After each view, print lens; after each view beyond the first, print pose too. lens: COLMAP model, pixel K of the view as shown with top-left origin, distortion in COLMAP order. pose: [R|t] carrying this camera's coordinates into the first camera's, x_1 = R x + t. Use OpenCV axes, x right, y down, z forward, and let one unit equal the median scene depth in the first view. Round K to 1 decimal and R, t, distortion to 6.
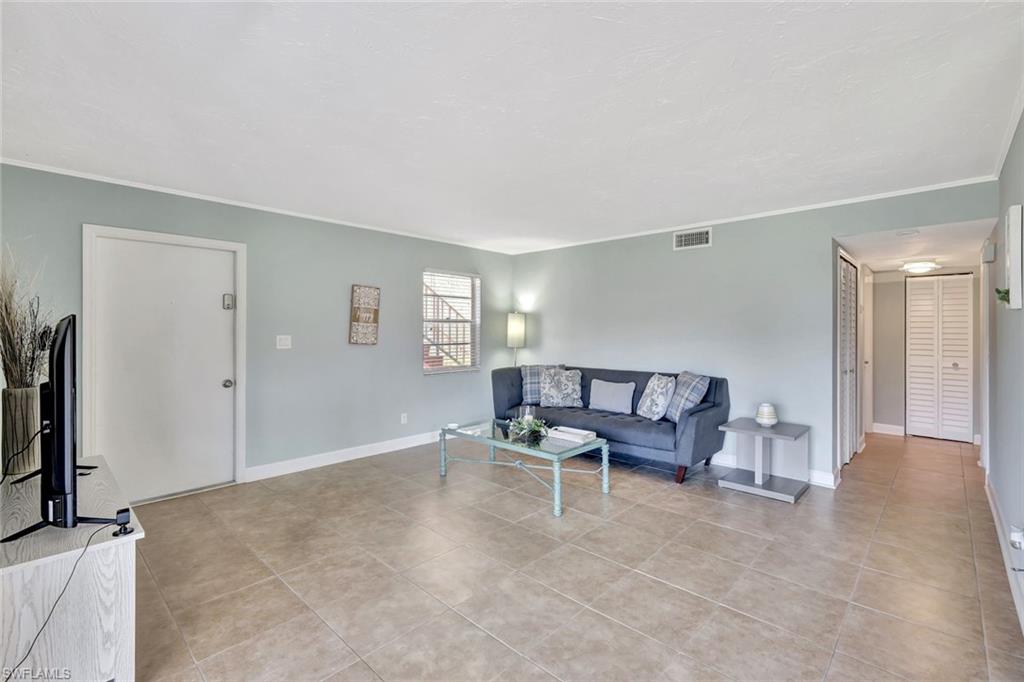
lens RADIAL K [[451.7, 0, 525.3], [0, 451.7, 332.2], [0, 0, 1]] dist [0.004109, 0.001062]
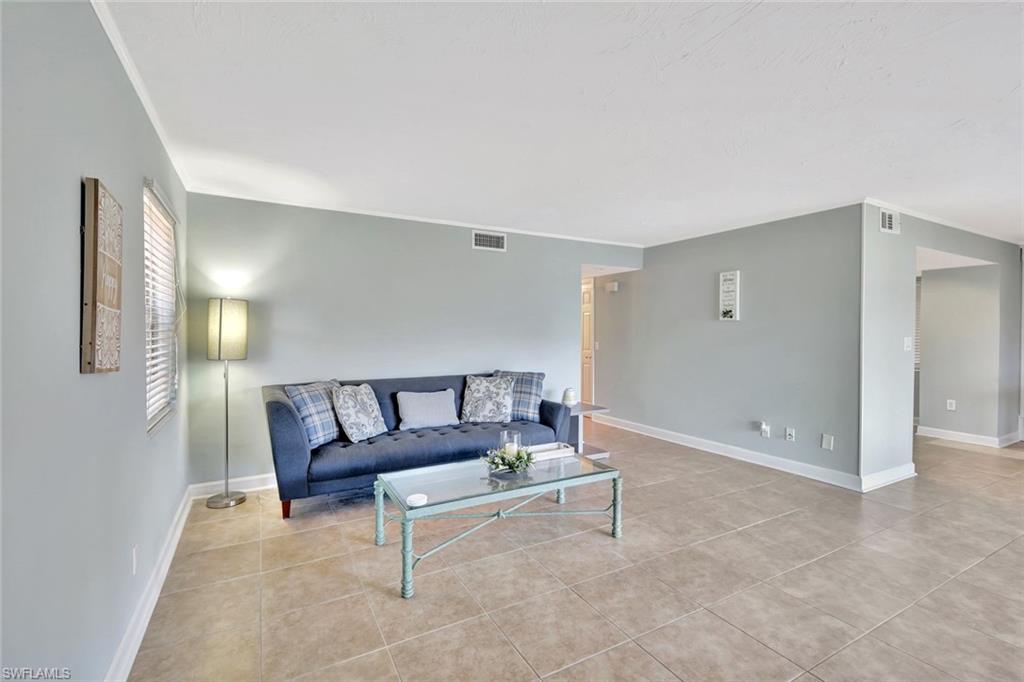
lens RADIAL K [[451.7, 0, 489.0], [0, 451.7, 334.7], [0, 0, 1]] dist [0.004109, 0.001062]
pose [[0.332186, -0.009089, 0.943170, -0.612561], [0.004249, 0.999958, 0.008140, -0.001981], [-0.943204, 0.001303, 0.332211, 0.677616]]
